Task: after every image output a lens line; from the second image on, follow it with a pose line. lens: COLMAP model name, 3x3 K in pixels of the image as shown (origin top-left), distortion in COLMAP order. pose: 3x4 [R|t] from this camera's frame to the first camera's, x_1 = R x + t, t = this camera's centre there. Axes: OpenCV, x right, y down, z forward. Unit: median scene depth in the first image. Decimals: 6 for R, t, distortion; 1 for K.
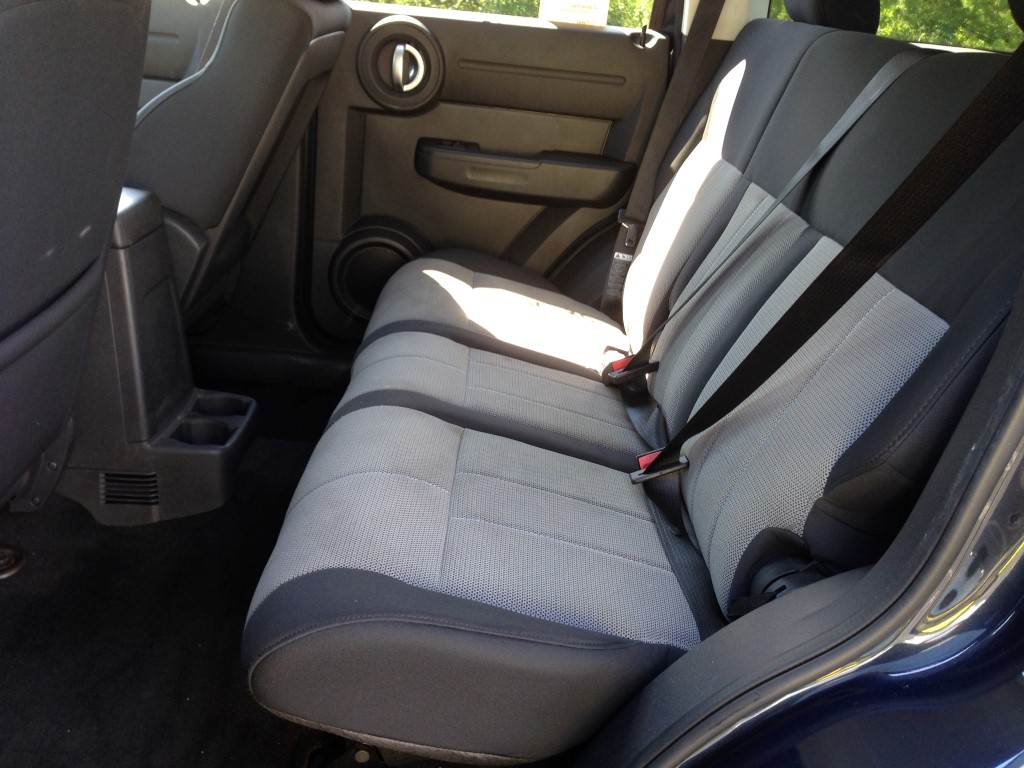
lens RADIAL K [[946.6, 0, 510.8], [0, 946.6, 375.0], [0, 0, 1]] dist [0.140487, -0.250662]
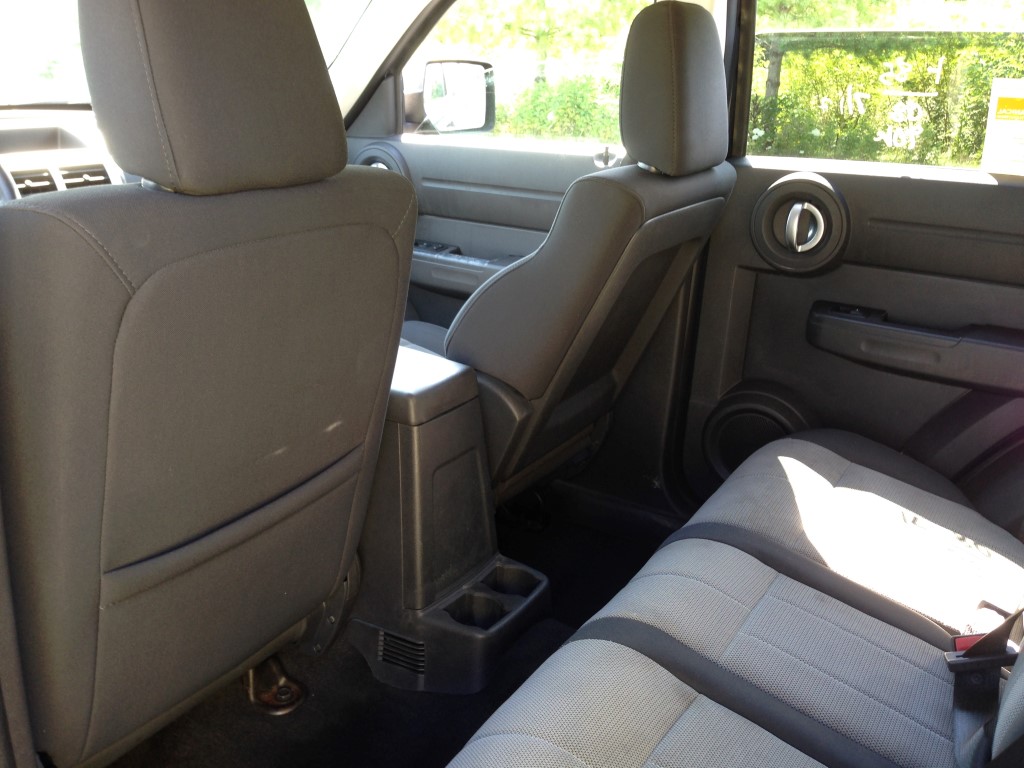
lens RADIAL K [[946.6, 0, 510.8], [0, 946.6, 375.0], [0, 0, 1]] dist [0.140487, -0.250662]
pose [[0.848077, 0.103047, -0.519757, 0.164747], [-0.149814, 0.987516, -0.048665, -0.115393], [0.508253, 0.119139, 0.852927, 0.126822]]
